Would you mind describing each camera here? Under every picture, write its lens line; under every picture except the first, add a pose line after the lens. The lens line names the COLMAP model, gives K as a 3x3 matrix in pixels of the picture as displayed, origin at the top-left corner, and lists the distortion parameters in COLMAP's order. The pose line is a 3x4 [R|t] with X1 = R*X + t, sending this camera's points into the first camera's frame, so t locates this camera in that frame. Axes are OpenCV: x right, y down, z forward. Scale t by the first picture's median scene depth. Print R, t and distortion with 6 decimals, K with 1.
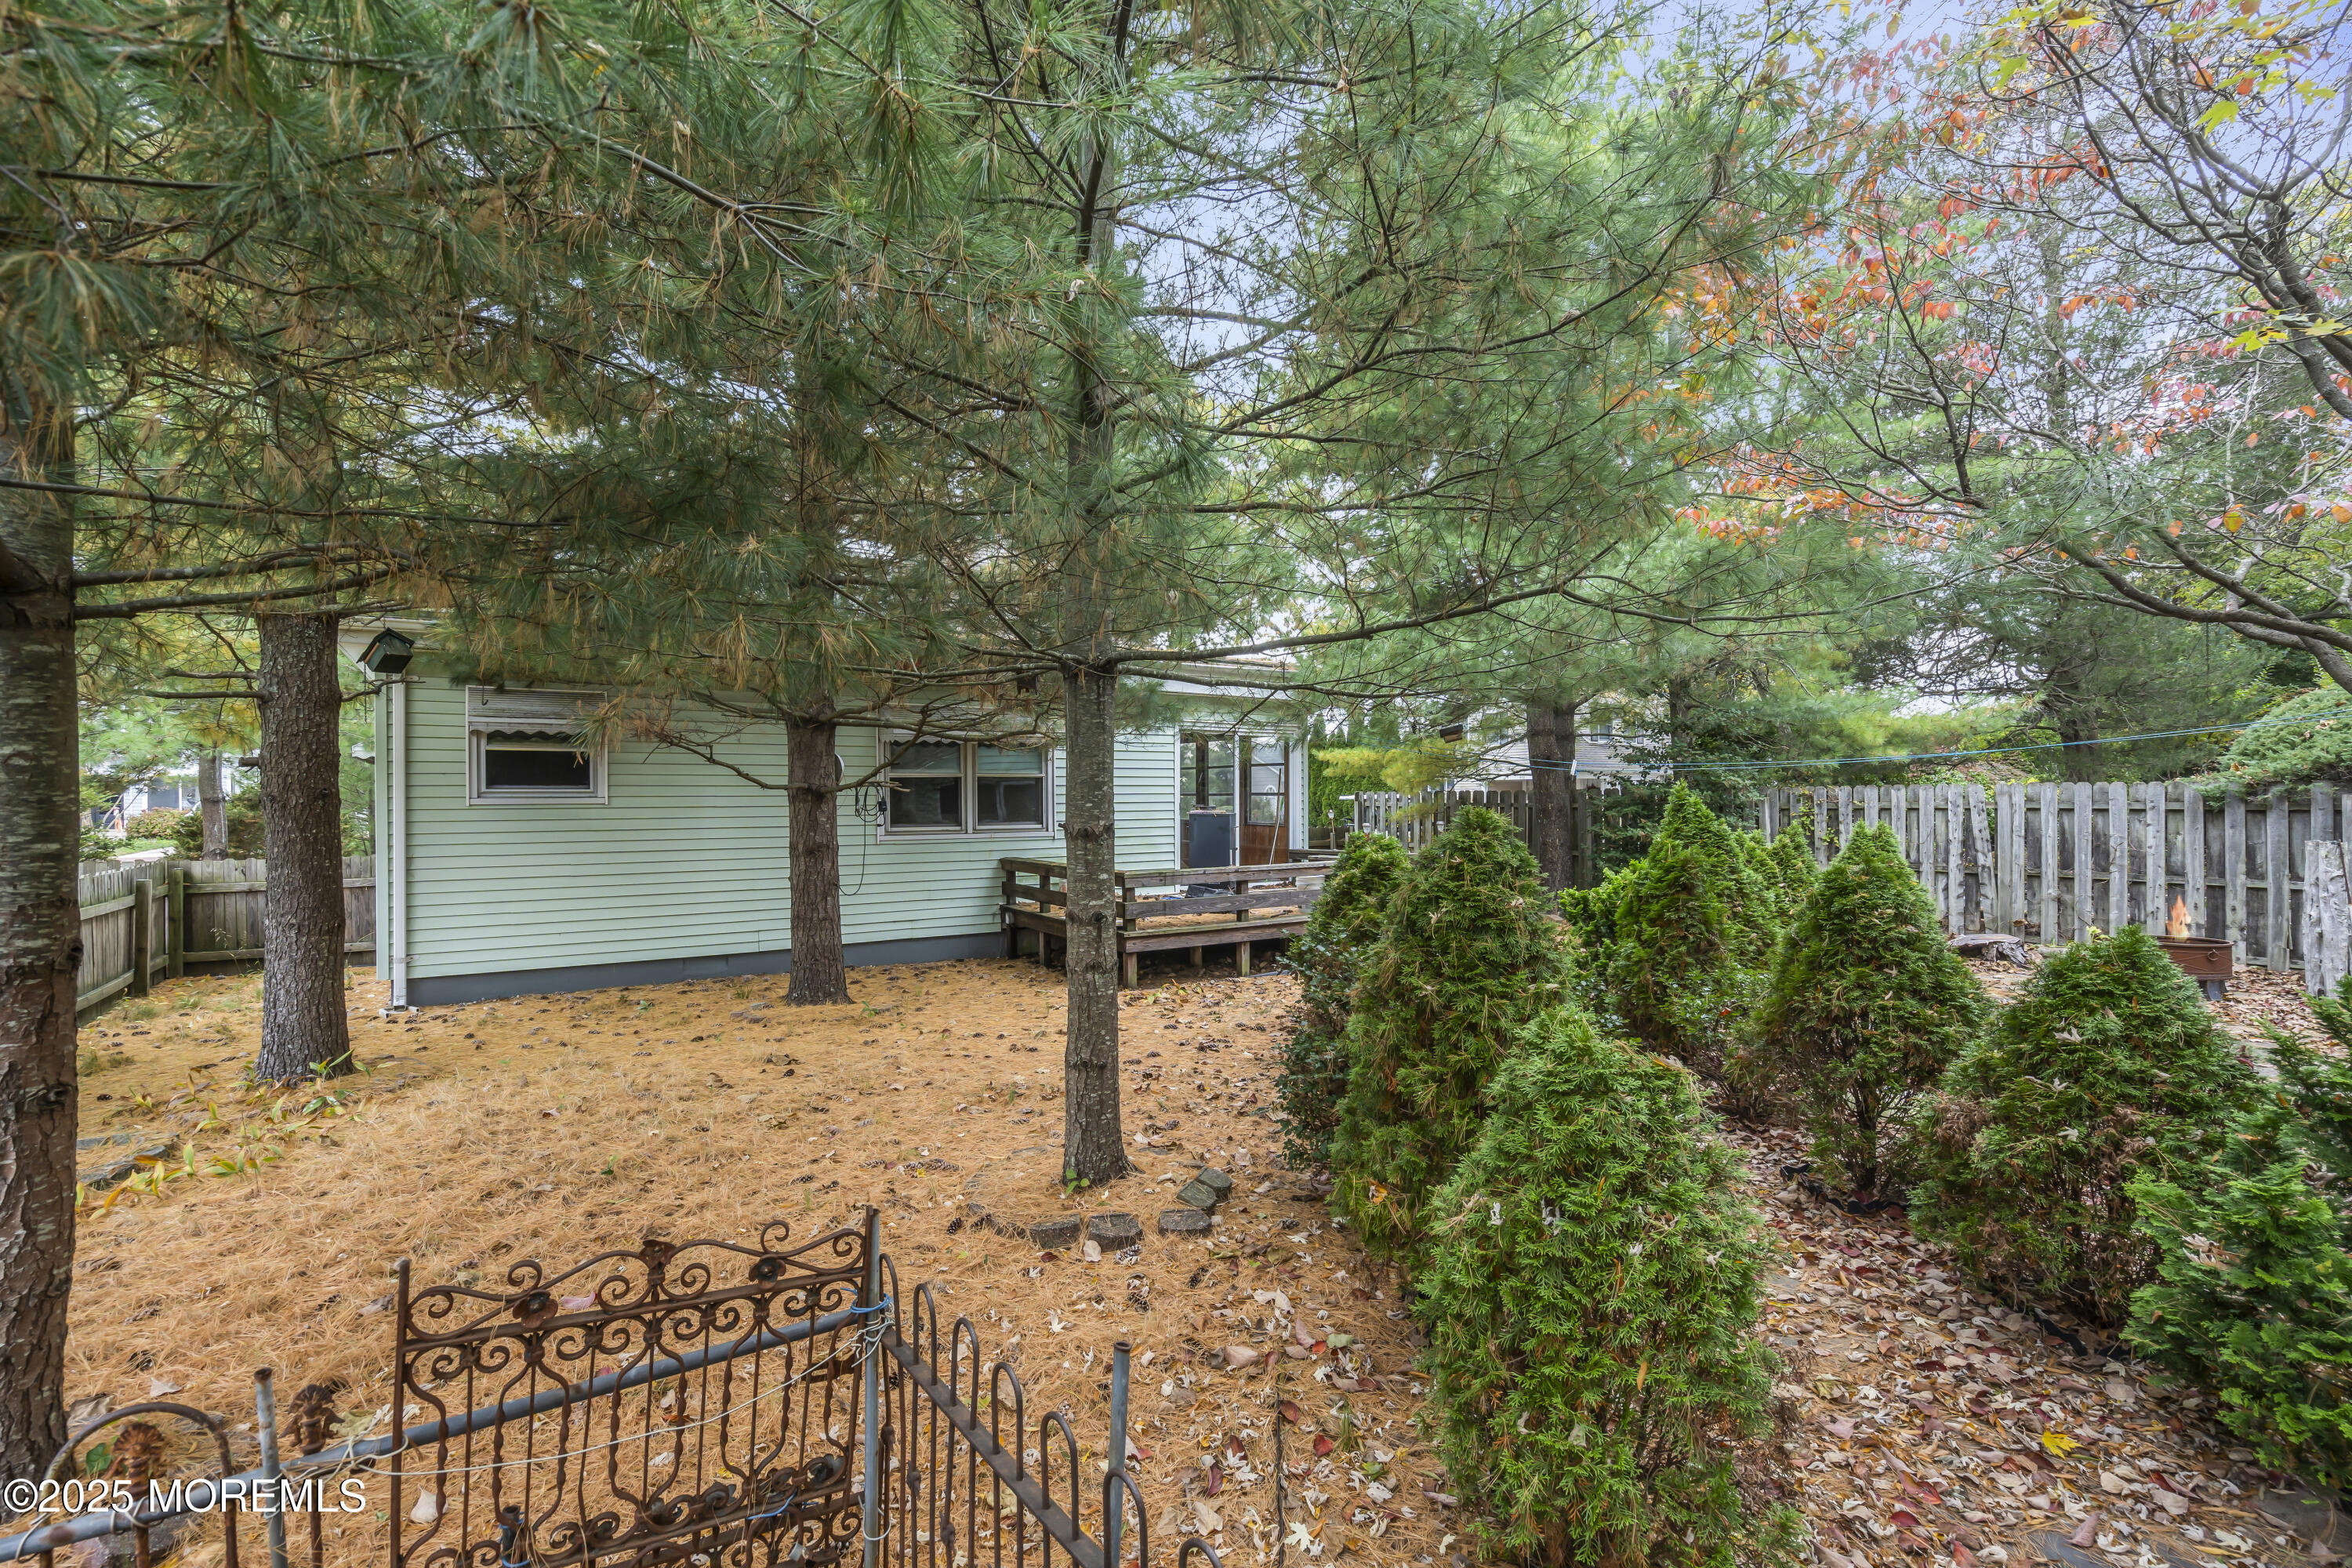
lens RADIAL K [[1047.5, 0, 1175.5], [0, 1047.5, 791.8], [0, 0, 1]] dist [-0.001339, 0.000600]
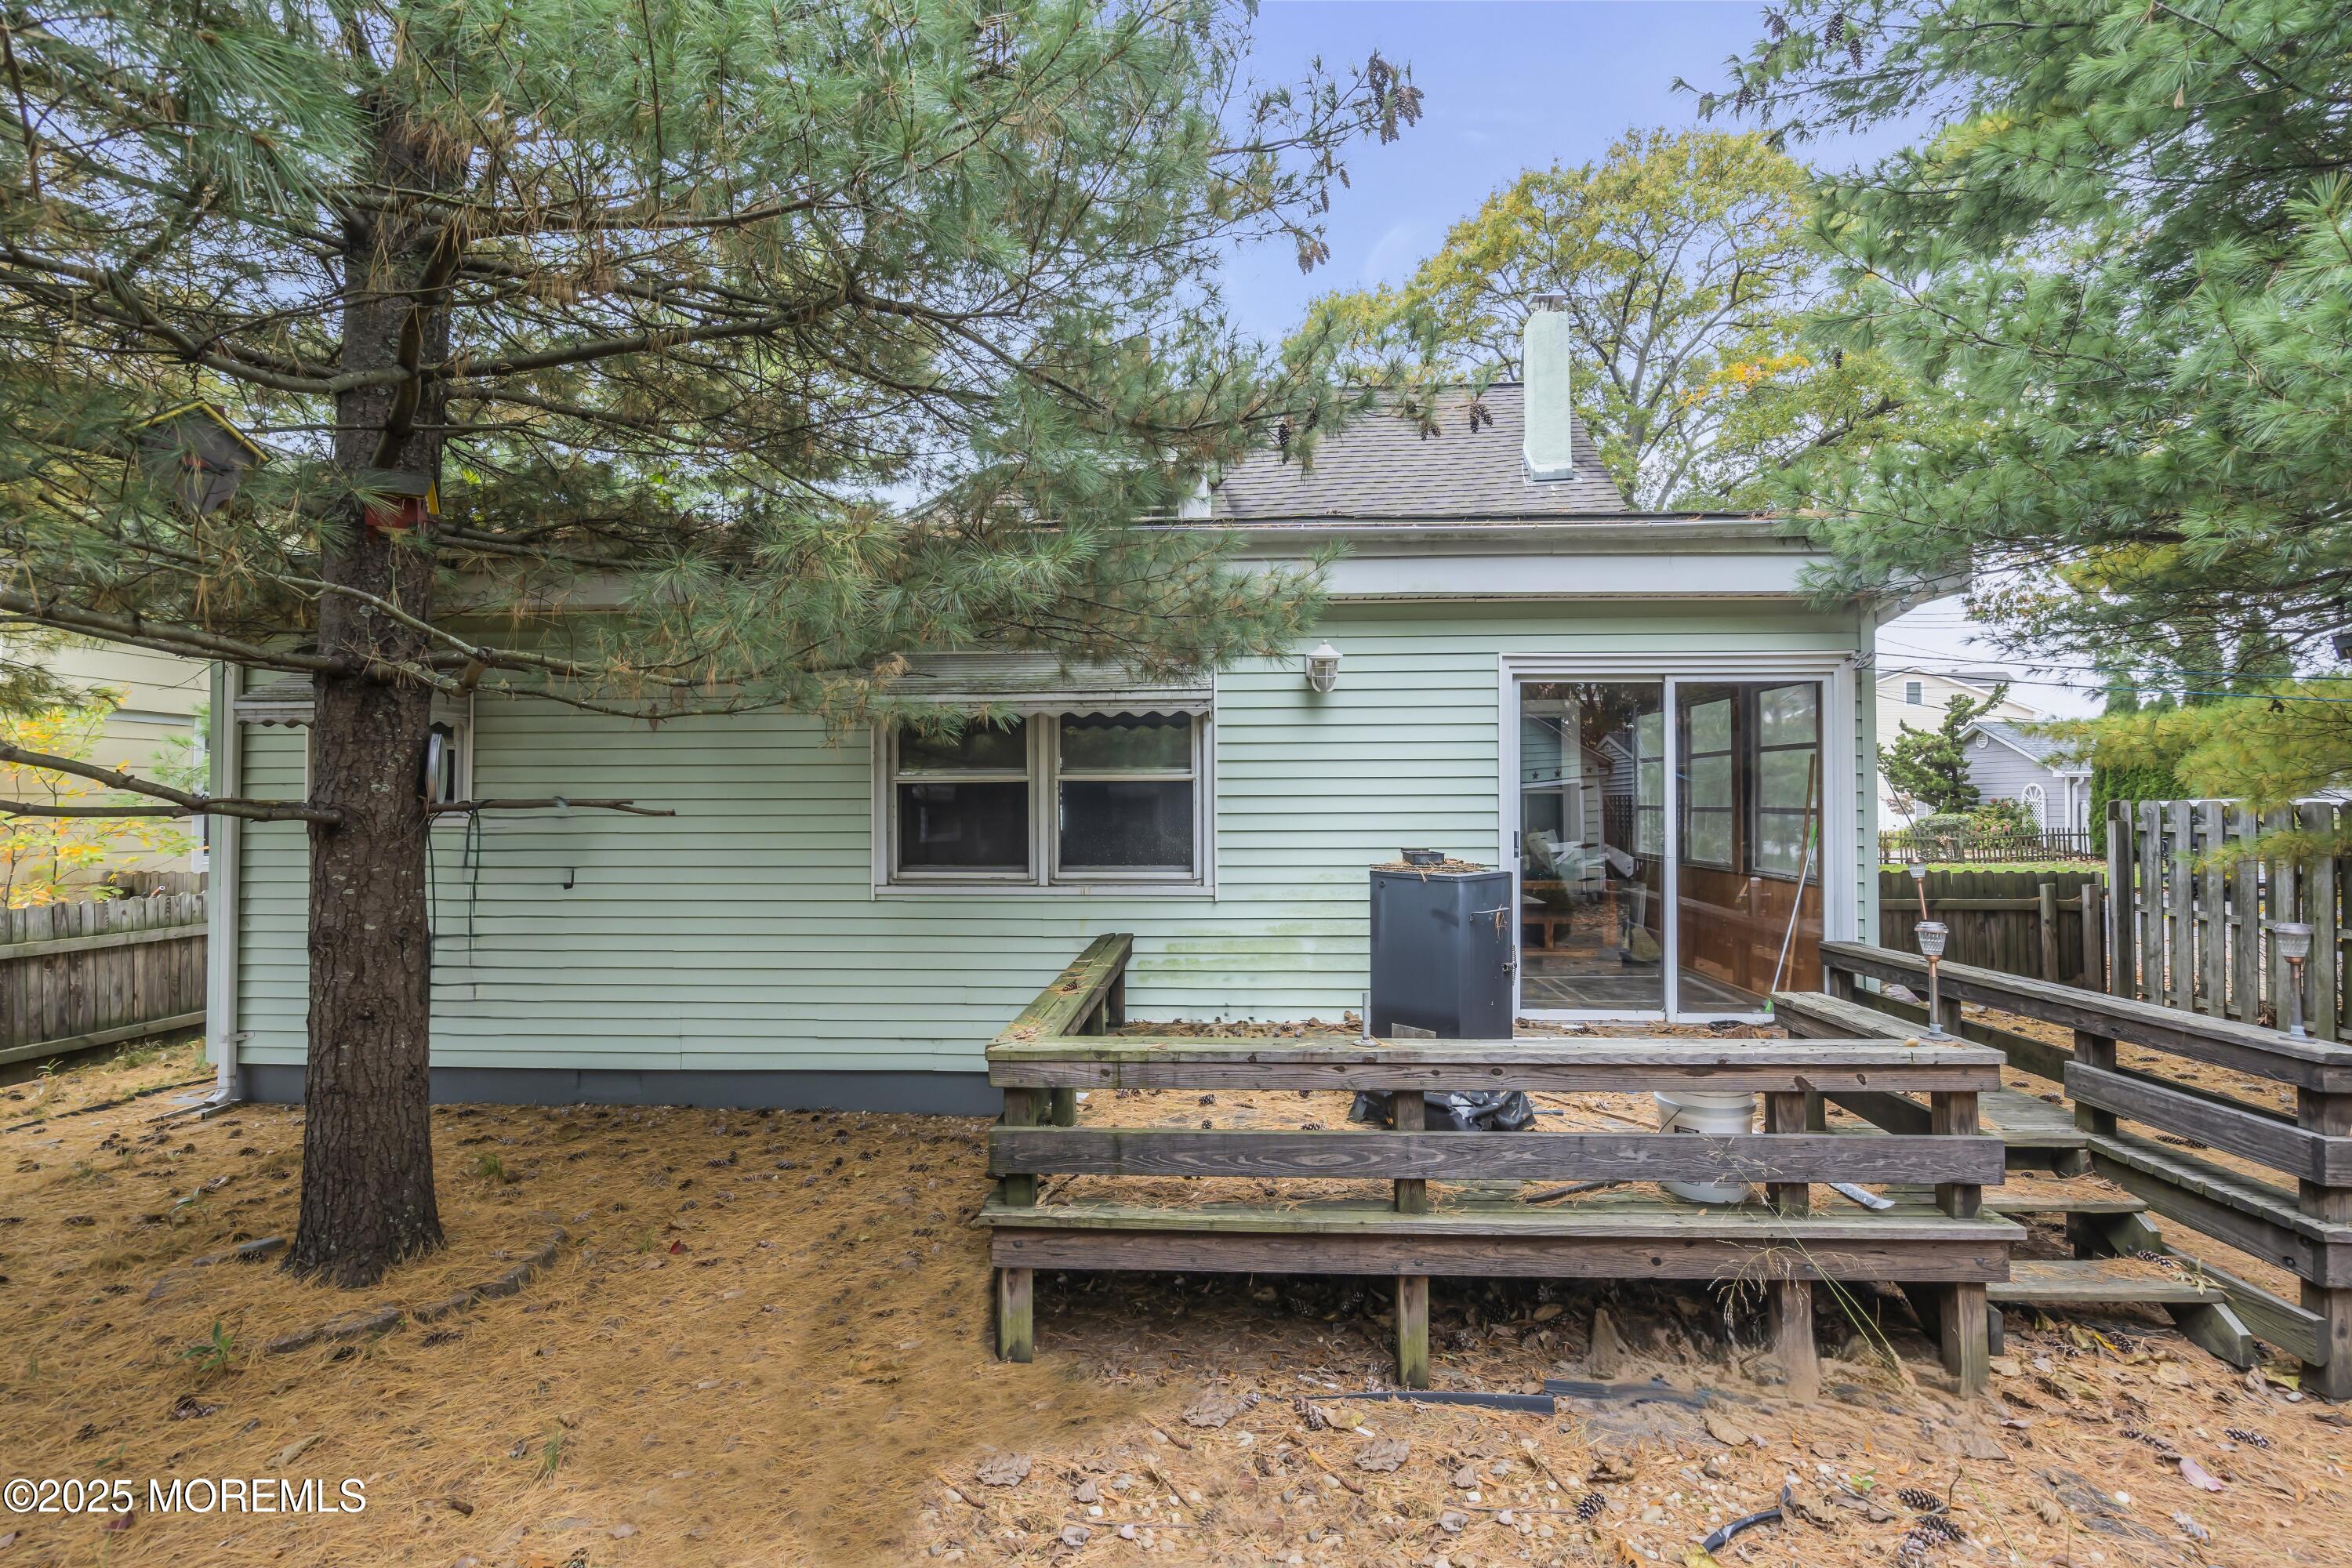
lens RADIAL K [[1047.5, 0, 1188.3], [0, 1047.5, 778.1], [0, 0, 1]] dist [-0.001339, 0.000600]
pose [[0.814581, -0.006608, -0.580012, 0.187339], [0.001101, 0.999951, -0.009845, -0.010744], [0.580049, 0.007381, 0.814548, 0.636393]]
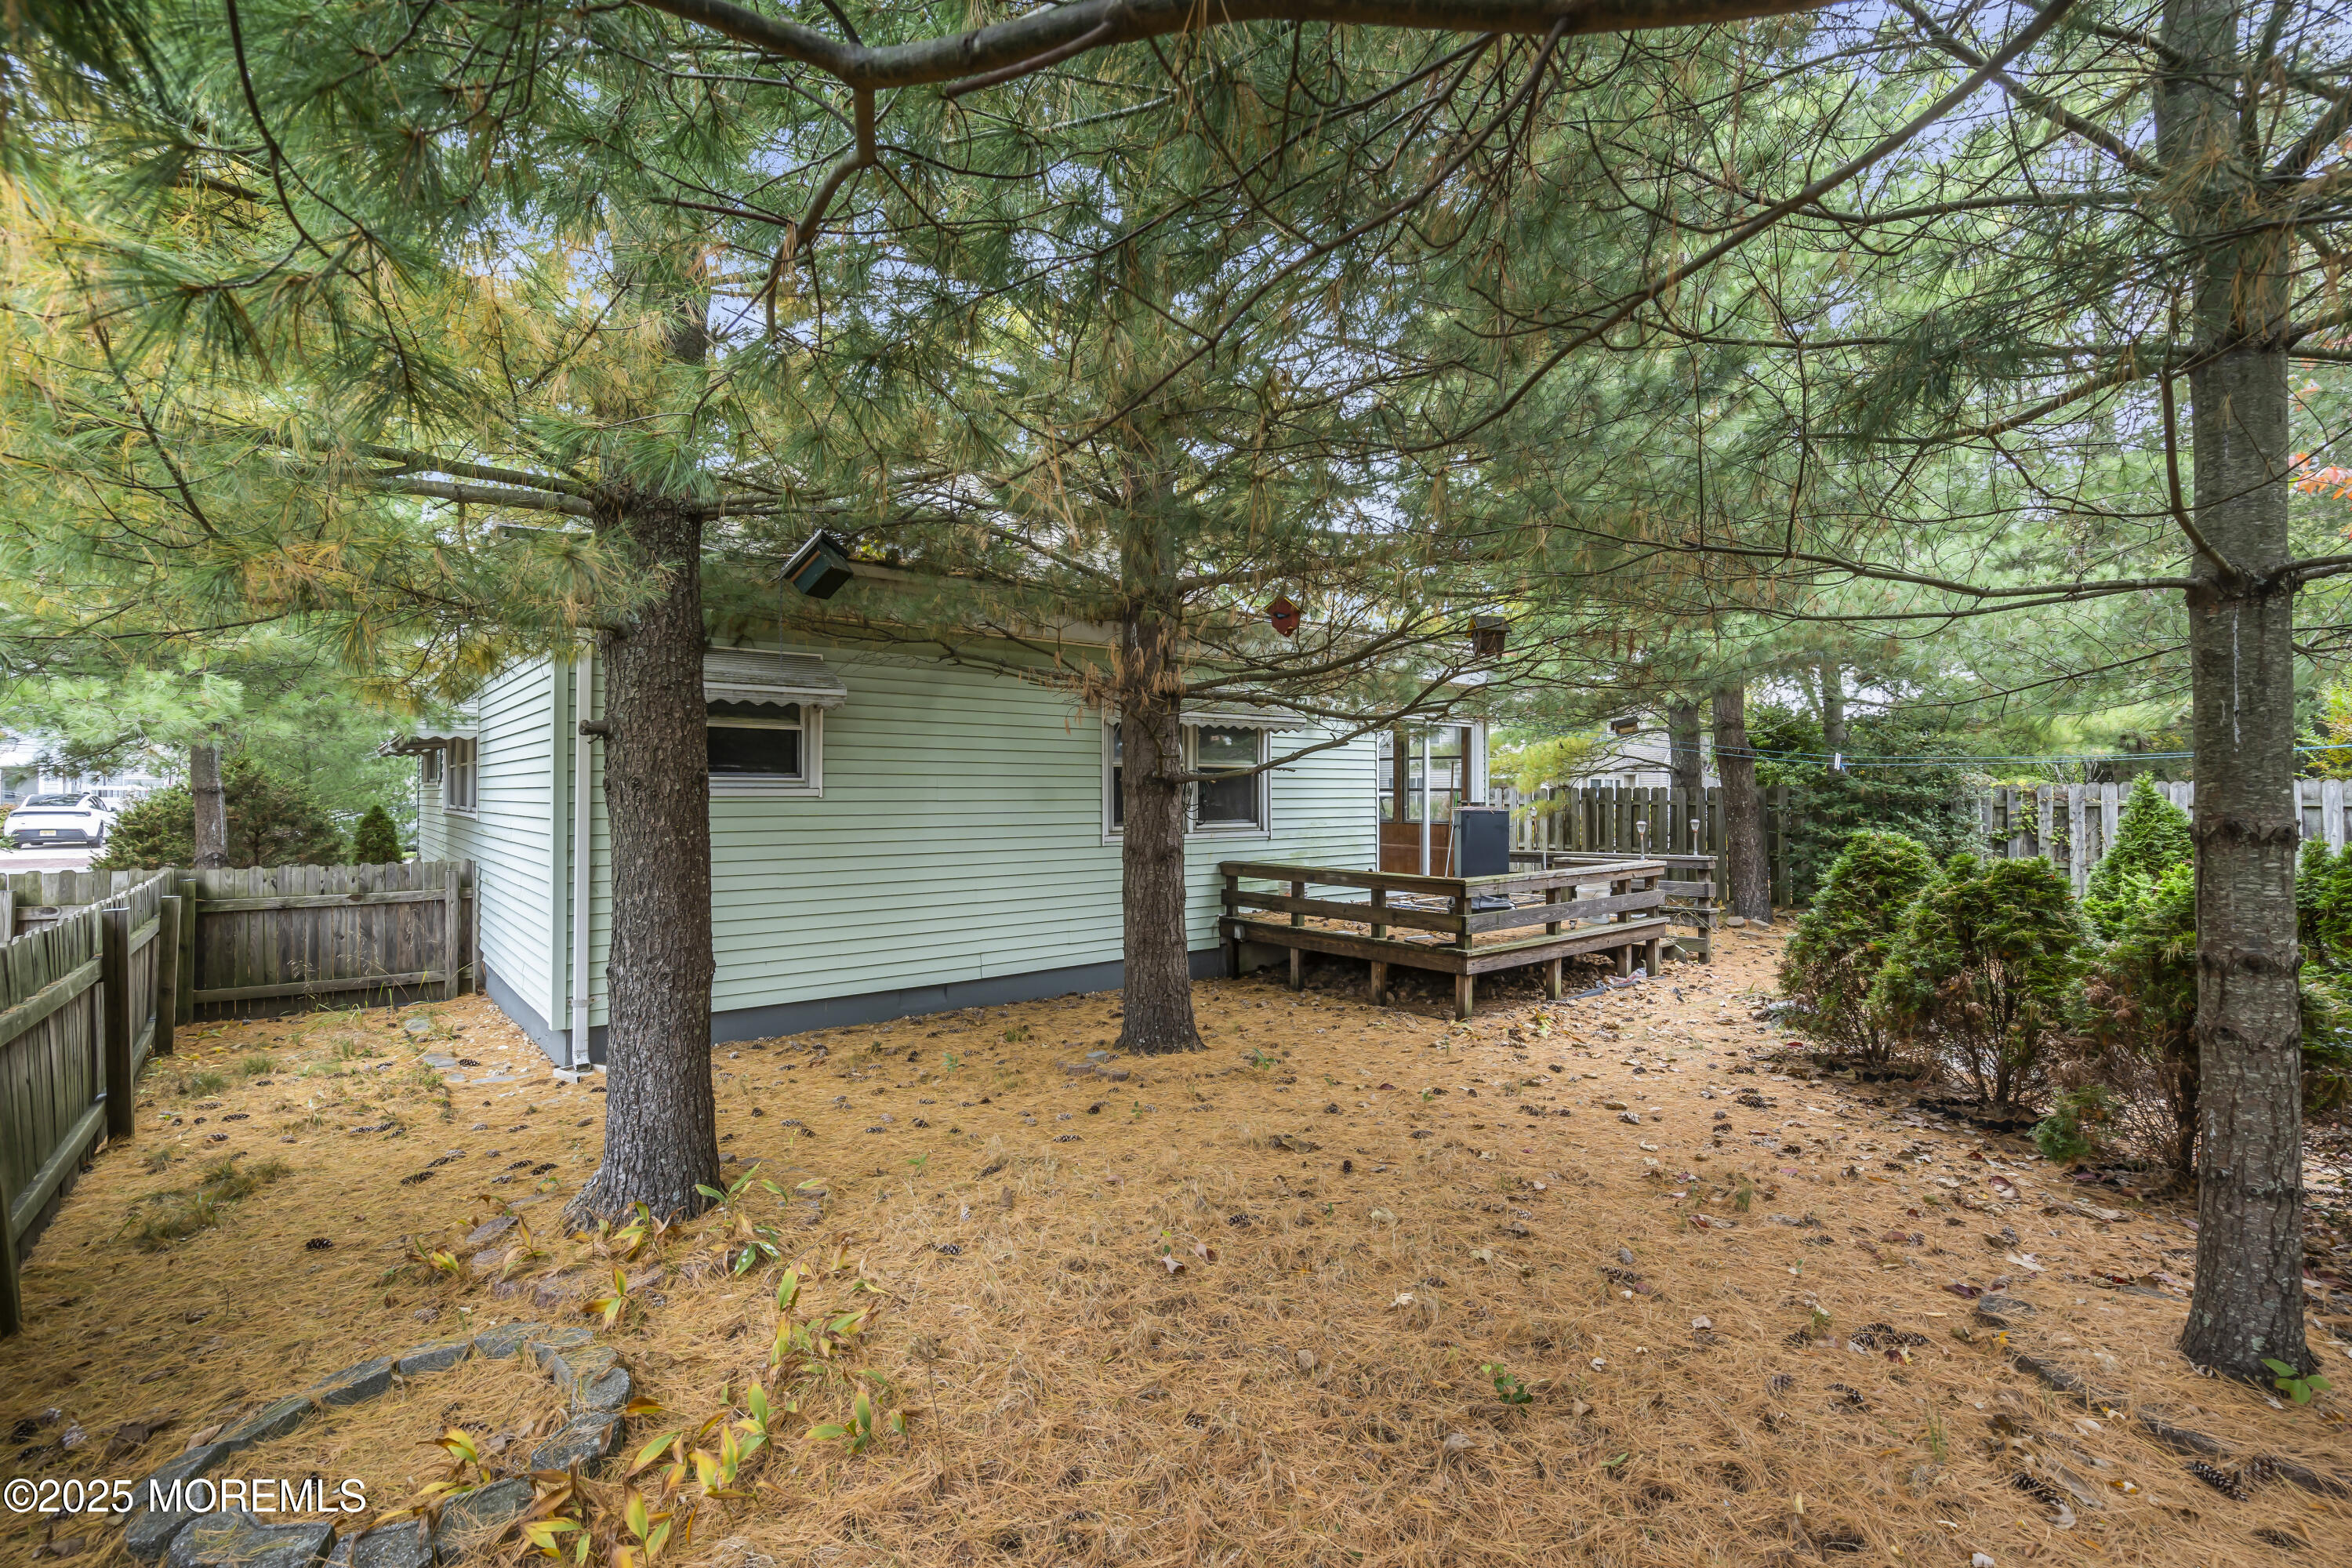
lens RADIAL K [[1047.5, 0, 1176.6], [0, 1047.5, 780.9], [0, 0, 1]] dist [-0.001339, 0.000600]
pose [[0.992751, 0.006216, 0.120030, -0.326764], [-0.005550, 0.999967, -0.005883, 0.002845], [-0.120062, 0.005174, 0.992753, 0.162862]]
